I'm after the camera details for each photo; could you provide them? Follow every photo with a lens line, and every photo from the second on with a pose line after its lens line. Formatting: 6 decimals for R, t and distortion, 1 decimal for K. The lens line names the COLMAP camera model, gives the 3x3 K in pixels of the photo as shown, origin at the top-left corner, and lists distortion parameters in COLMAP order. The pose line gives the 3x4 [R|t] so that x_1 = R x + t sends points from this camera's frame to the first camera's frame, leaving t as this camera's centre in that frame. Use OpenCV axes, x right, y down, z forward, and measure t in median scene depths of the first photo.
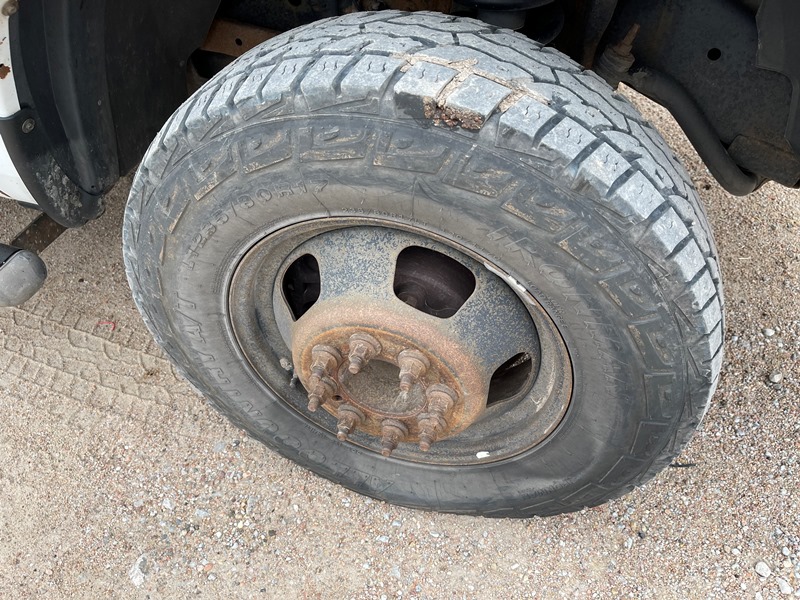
lens RADIAL K [[602.0, 0, 407.3], [0, 602.0, 299.9], [0, 0, 1]] dist [0.018539, -0.027574]
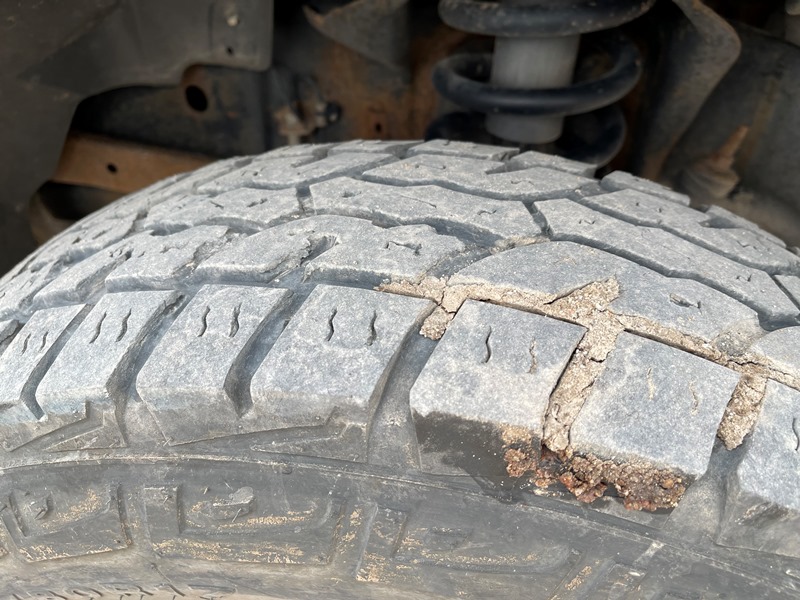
lens RADIAL K [[602.0, 0, 404.8], [0, 602.0, 300.1], [0, 0, 1]] dist [0.018539, -0.027574]
pose [[0.995014, -0.064930, 0.075700, -0.041693], [0.072759, 0.991730, -0.105728, -0.331372], [-0.068209, 0.110709, 0.991510, 0.592049]]
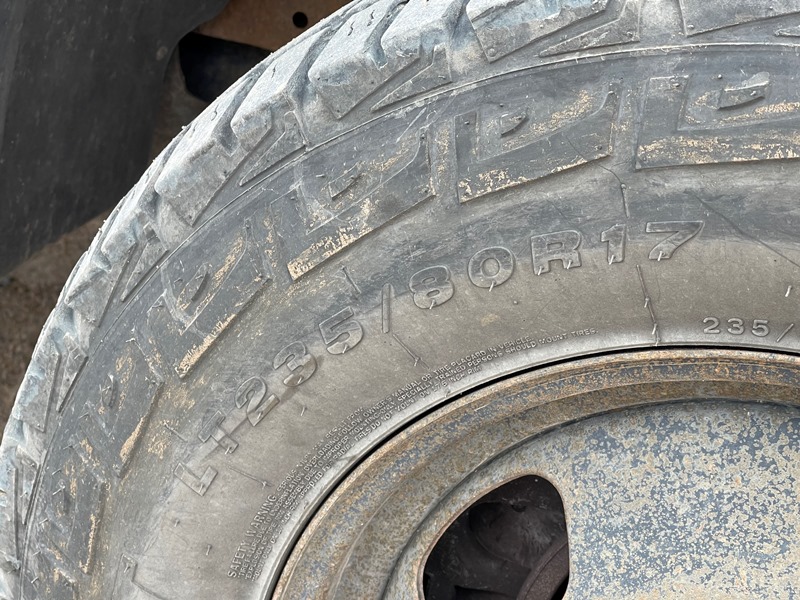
lens RADIAL K [[1451.6, 0, 393.9], [0, 1451.6, 294.1], [0, 0, 1]] dist [0.134455, 0.000000]
pose [[0.996686, 0.077748, -0.023931, -0.292674], [-0.081233, 0.935636, -0.343493, 0.159027], [-0.004315, 0.344298, 0.938850, 0.185624]]
